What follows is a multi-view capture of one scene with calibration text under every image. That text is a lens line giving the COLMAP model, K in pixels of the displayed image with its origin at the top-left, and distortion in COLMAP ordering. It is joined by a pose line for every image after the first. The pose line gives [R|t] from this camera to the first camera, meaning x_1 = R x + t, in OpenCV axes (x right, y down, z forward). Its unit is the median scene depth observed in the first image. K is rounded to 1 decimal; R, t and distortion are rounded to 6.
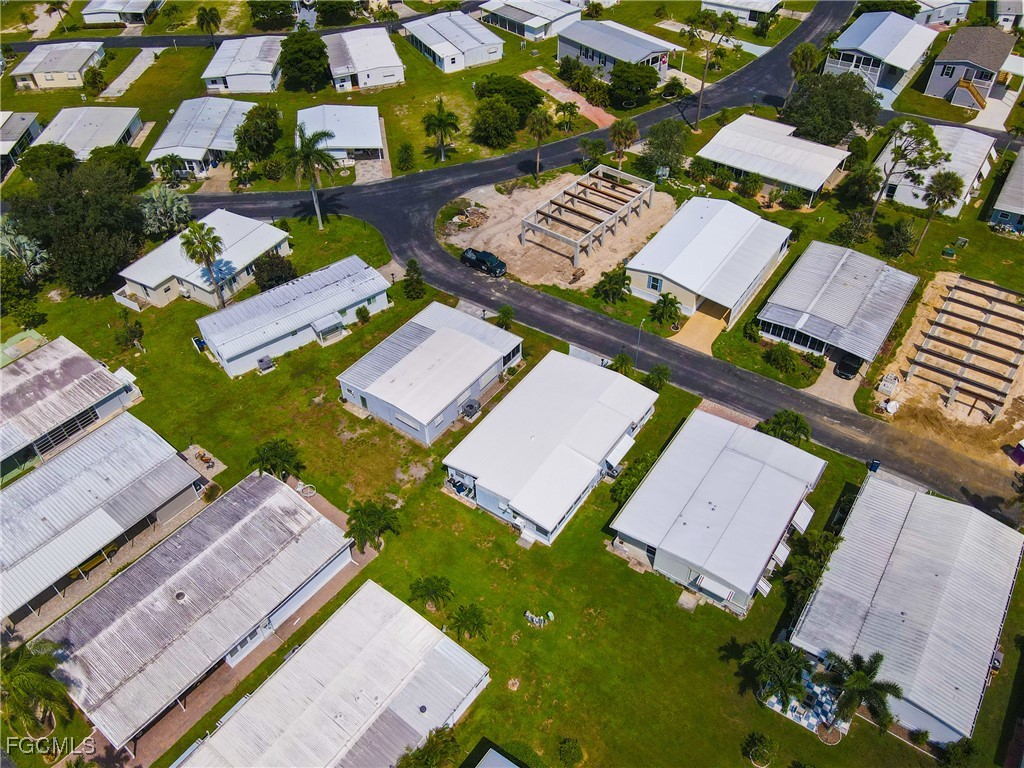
lens RADIAL K [[724.2, 0, 506.6], [0, 724.2, 383.5], [0, 0, 1]] dist [-0.003571, 0.039412]
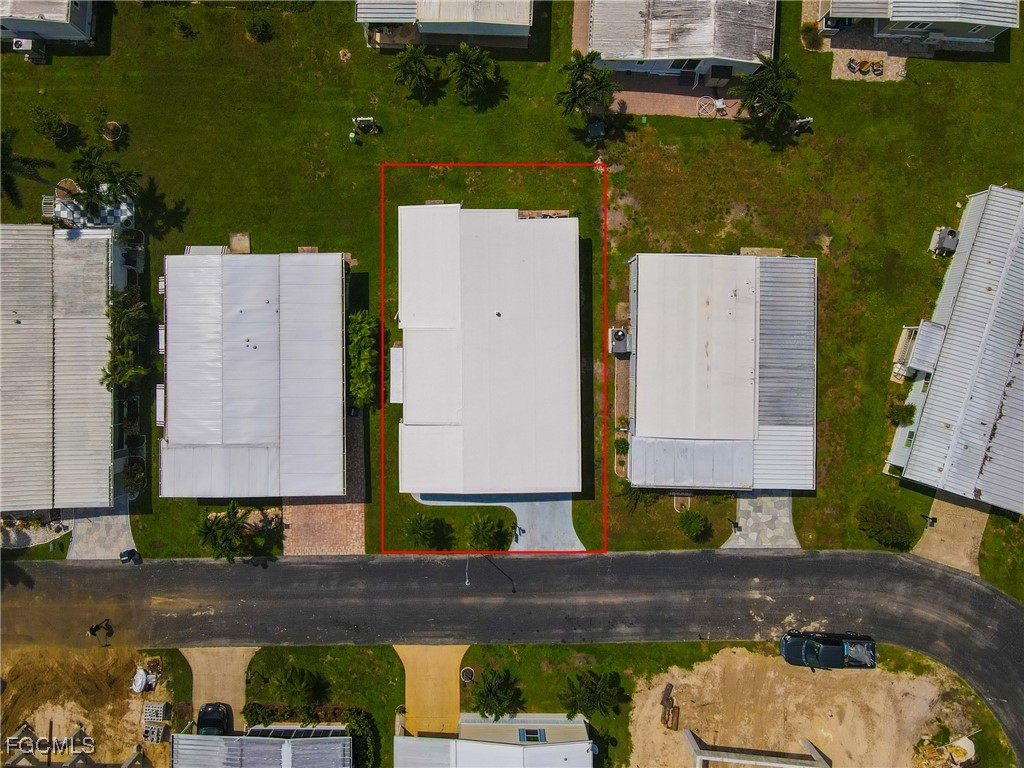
lens RADIAL K [[724.2, 0, 506.6], [0, 724.2, 383.5], [0, 0, 1]] dist [-0.003571, 0.039412]
pose [[-0.813211, 0.580876, 0.035647, 0.039576], [-0.382913, -0.580183, 0.718864, -0.452208], [0.438253, 0.570938, 0.694236, 0.488742]]
